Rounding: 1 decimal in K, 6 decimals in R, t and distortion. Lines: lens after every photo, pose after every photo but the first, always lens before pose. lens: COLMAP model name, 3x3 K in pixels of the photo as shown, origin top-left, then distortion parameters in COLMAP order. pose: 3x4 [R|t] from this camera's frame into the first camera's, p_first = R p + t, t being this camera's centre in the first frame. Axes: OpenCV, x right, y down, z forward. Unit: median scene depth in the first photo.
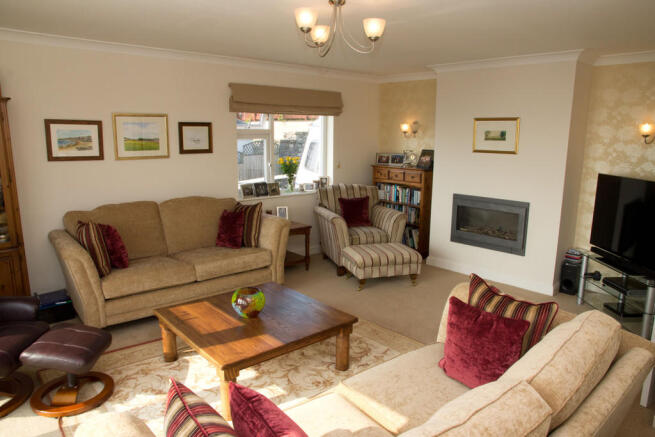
lens RADIAL K [[455.4, 0, 329.1], [0, 455.4, 220.6], [0, 0, 1]] dist [-0.008786, 0.004741]
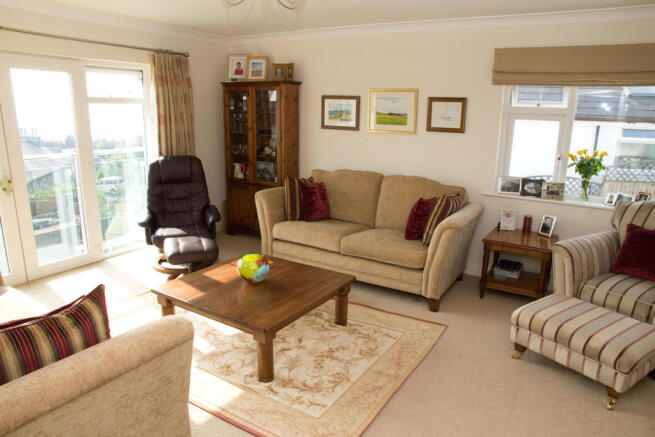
lens RADIAL K [[455.4, 0, 330.2], [0, 455.4, 214.8], [0, 0, 1]] dist [-0.008786, 0.004741]
pose [[0.332817, 0.225214, -0.915703, 0.544495], [-0.203574, 0.965323, 0.163428, -0.098507], [0.920756, 0.132022, 0.367123, 0.522042]]
